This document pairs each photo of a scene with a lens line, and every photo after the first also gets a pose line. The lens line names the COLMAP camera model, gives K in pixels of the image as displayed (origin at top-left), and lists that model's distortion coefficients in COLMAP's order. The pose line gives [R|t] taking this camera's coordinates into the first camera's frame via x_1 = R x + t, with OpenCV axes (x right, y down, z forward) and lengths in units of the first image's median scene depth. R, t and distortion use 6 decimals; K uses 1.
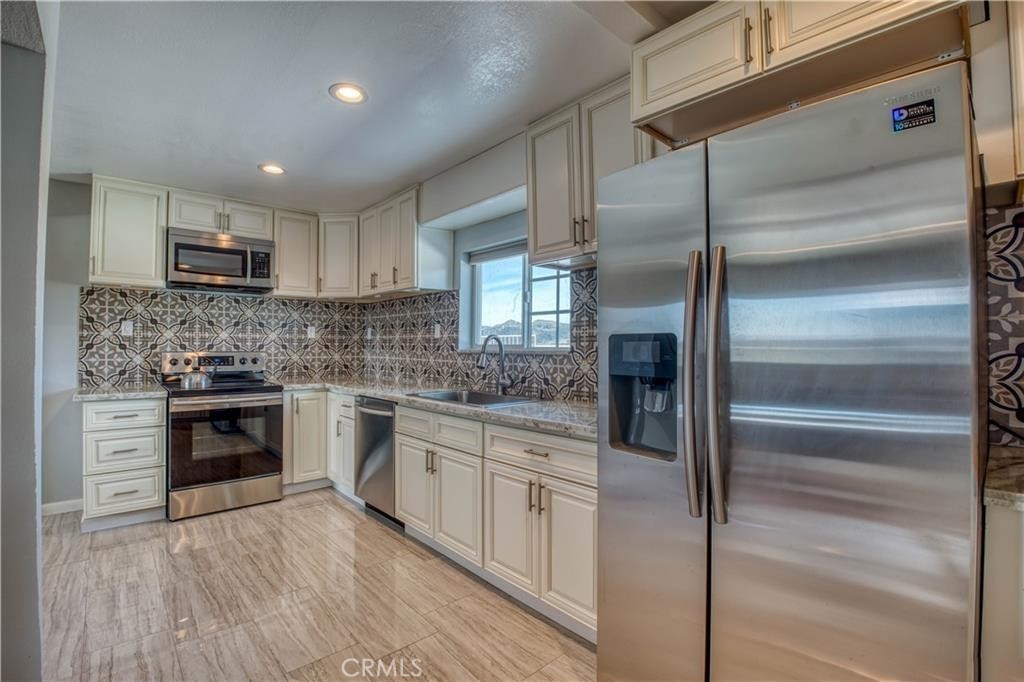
lens RADIAL K [[478.6, 0, 512.1], [0, 478.6, 337.5], [0, 0, 1]] dist [-0.034301, -0.000079]
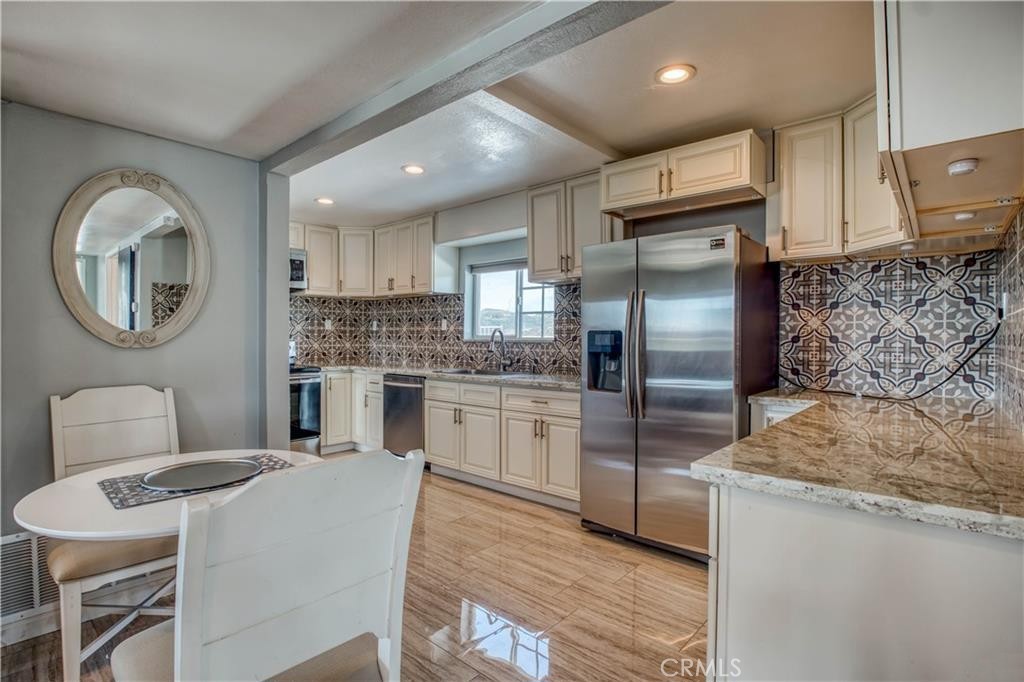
lens RADIAL K [[523.4, 0, 483.9], [0, 523.4, 339.0], [0, 0, 1]] dist [-0.000696, -0.000022]
pose [[0.998564, 0.001920, 0.053540, -0.158959], [-0.003141, 0.999737, 0.022726, -0.009747], [-0.053482, -0.022862, 0.998307, -0.523998]]
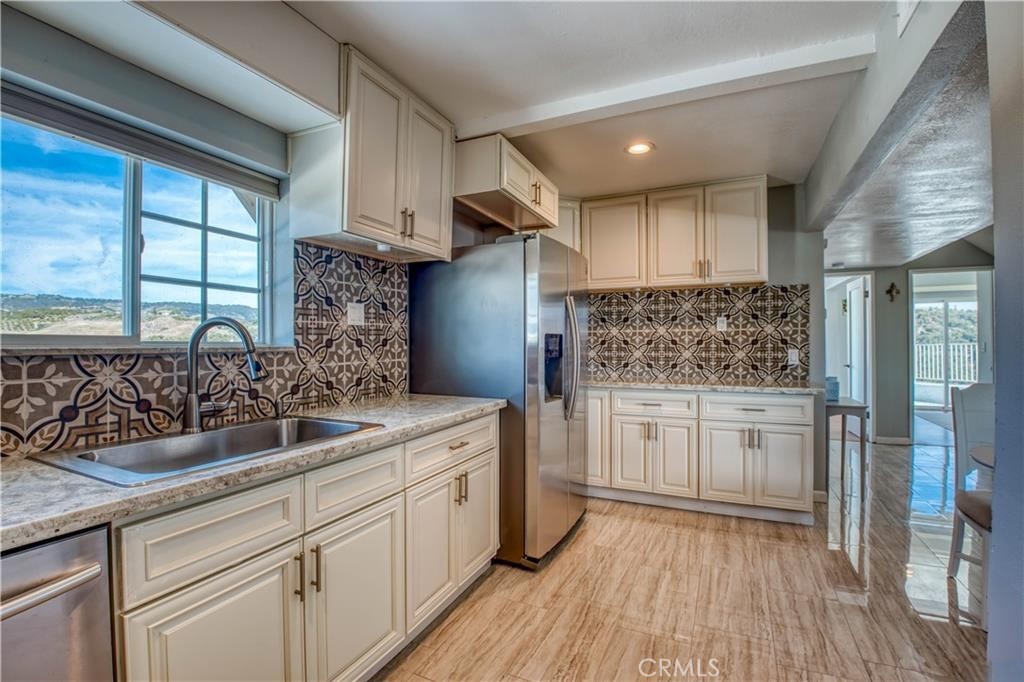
lens RADIAL K [[478.6, 0, 512.1], [0, 478.6, 337.5], [0, 0, 1]] dist [-0.034301, -0.000079]
pose [[-0.383663, 0.005924, 0.923454, -0.622015], [-0.008568, 0.999914, -0.009974, 0.016408], [-0.923434, -0.011739, -0.383579, 0.864768]]
